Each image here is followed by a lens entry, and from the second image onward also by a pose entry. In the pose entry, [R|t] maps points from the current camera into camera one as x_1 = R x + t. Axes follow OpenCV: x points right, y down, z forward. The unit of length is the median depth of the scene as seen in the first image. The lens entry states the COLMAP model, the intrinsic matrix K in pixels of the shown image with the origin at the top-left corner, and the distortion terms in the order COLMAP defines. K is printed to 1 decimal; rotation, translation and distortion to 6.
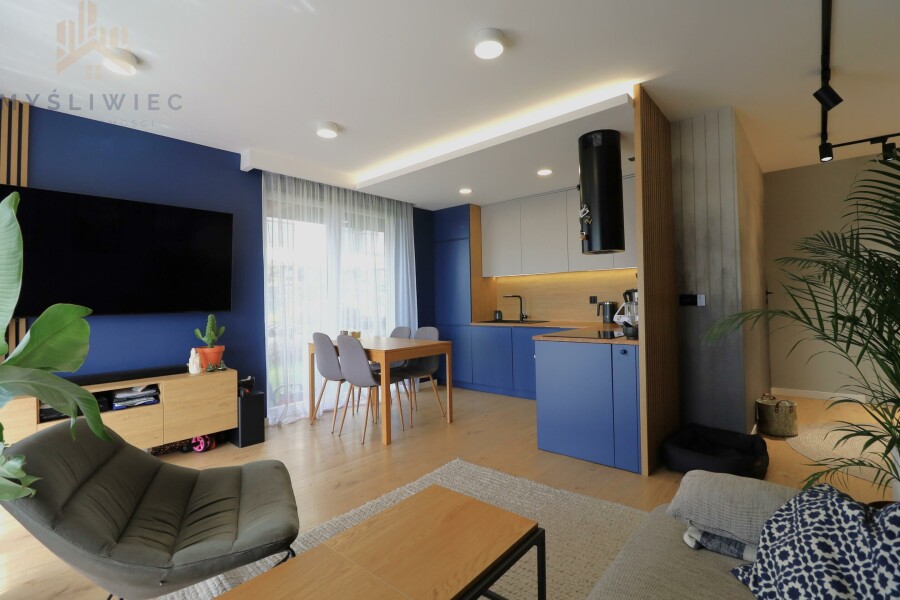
lens RADIAL K [[420.8, 0, 448.0], [0, 420.8, 296.4], [0, 0, 1]] dist [0.005365, -0.012679]
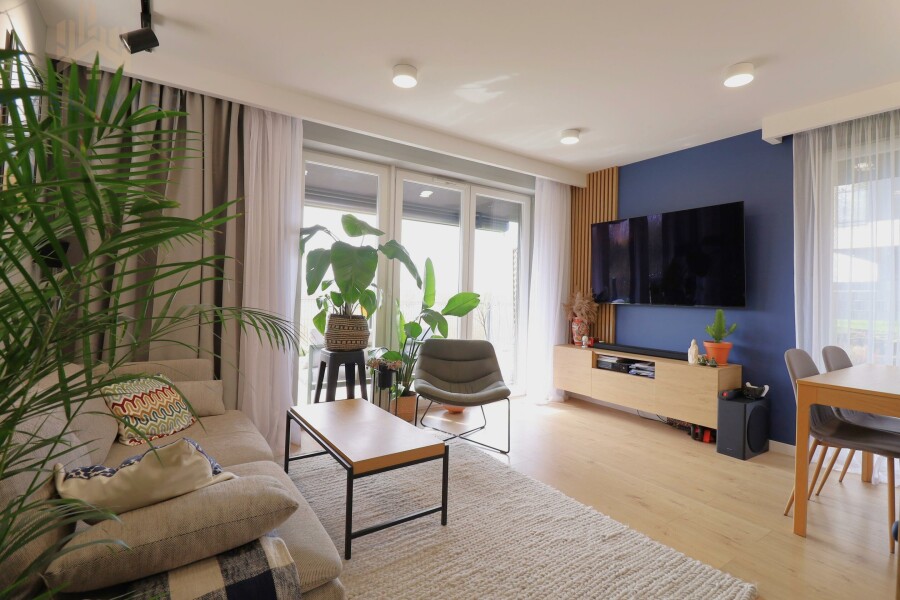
lens RADIAL K [[420.8, 0, 448.0], [0, 420.8, 296.4], [0, 0, 1]] dist [0.005365, -0.012679]
pose [[-0.249953, 0.017313, -0.968103, 0.565107], [-0.007508, 0.999775, 0.019818, -0.002954], [0.968229, 0.012223, -0.249767, 0.646217]]
